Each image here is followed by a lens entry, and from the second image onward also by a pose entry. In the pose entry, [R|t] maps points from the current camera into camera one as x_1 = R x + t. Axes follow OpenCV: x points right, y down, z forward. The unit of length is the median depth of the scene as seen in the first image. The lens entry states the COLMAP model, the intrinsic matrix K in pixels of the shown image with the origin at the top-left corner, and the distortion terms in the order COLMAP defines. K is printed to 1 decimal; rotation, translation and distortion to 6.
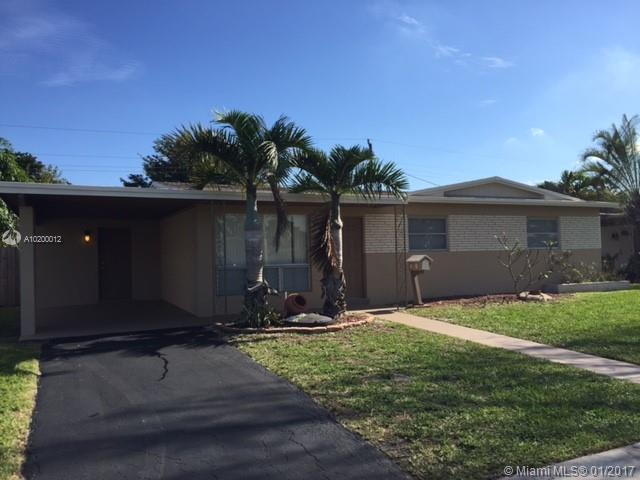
lens RADIAL K [[557.7, 0, 332.5], [0, 557.7, 245.4], [0, 0, 1]] dist [0.091714, -0.131177]
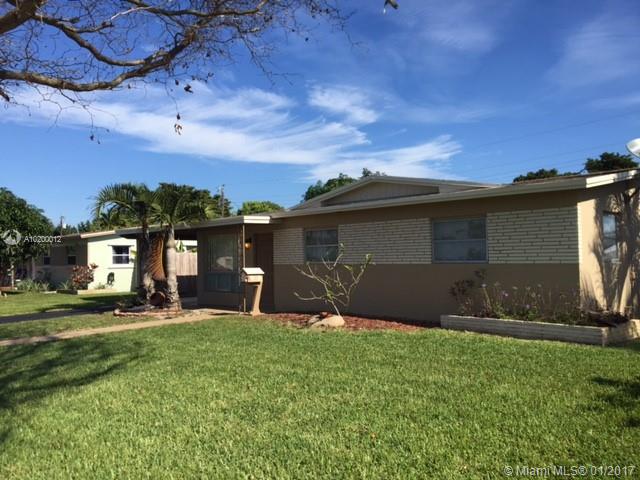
lens RADIAL K [[557.7, 0, 337.9], [0, 557.7, 232.5], [0, 0, 1]] dist [0.091714, -0.131177]
pose [[0.272277, -0.024609, -0.961904, 1.507305], [0.020069, 0.999601, -0.019893, -0.033210], [0.962009, -0.013888, 0.272663, 1.045658]]
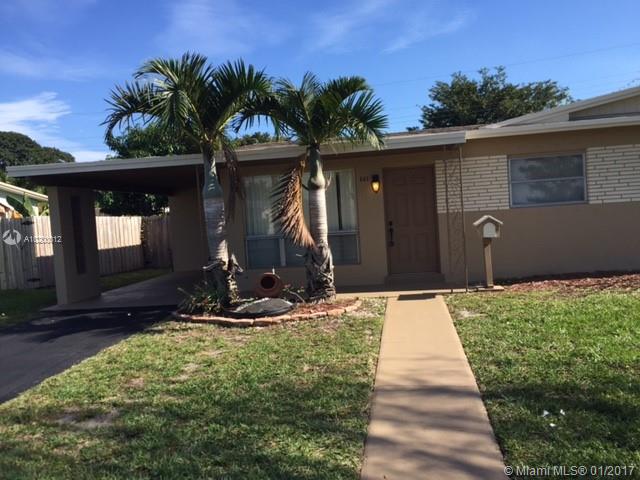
lens RADIAL K [[557.7, 0, 315.5], [0, 557.7, 244.3], [0, 0, 1]] dist [0.091714, -0.131177]
pose [[0.813683, 0.000330, -0.581309, 0.491171], [0.053250, 0.995753, 0.075102, -0.013303], [0.578865, -0.092064, 0.810210, 0.404352]]
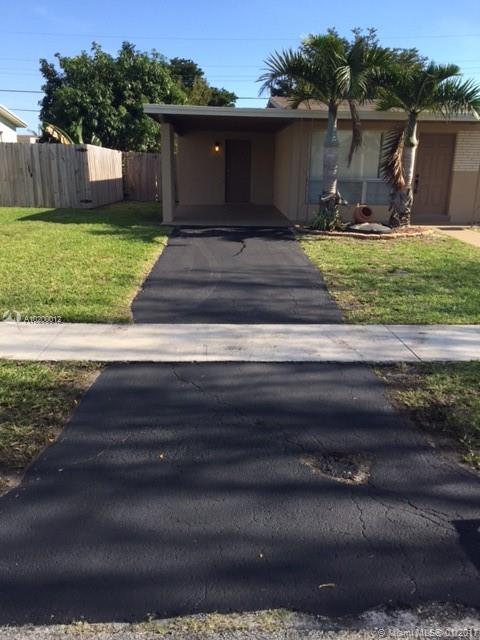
lens RADIAL K [[557.7, 0, 240.9], [0, 557.7, 331.2], [0, 0, 1]] dist [0.091714, -0.131177]
pose [[0.913160, 0.155002, -0.376978, 0.192287], [-0.035621, 0.951681, 0.305016, -0.012986], [0.406041, -0.265100, 0.874558, -0.211096]]
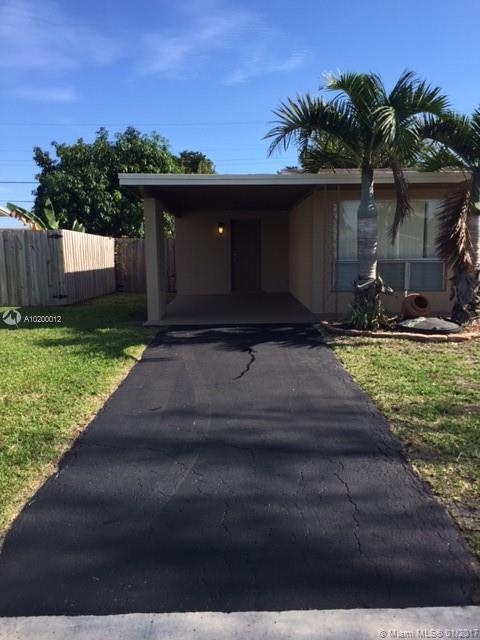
lens RADIAL K [[557.7, 0, 236.8], [0, 557.7, 329.0], [0, 0, 1]] dist [0.091714, -0.131177]
pose [[0.901873, 0.072405, -0.425891, 0.059730], [-0.003311, 0.986984, 0.160784, 0.002635], [0.431989, -0.143596, 0.890374, 0.115480]]
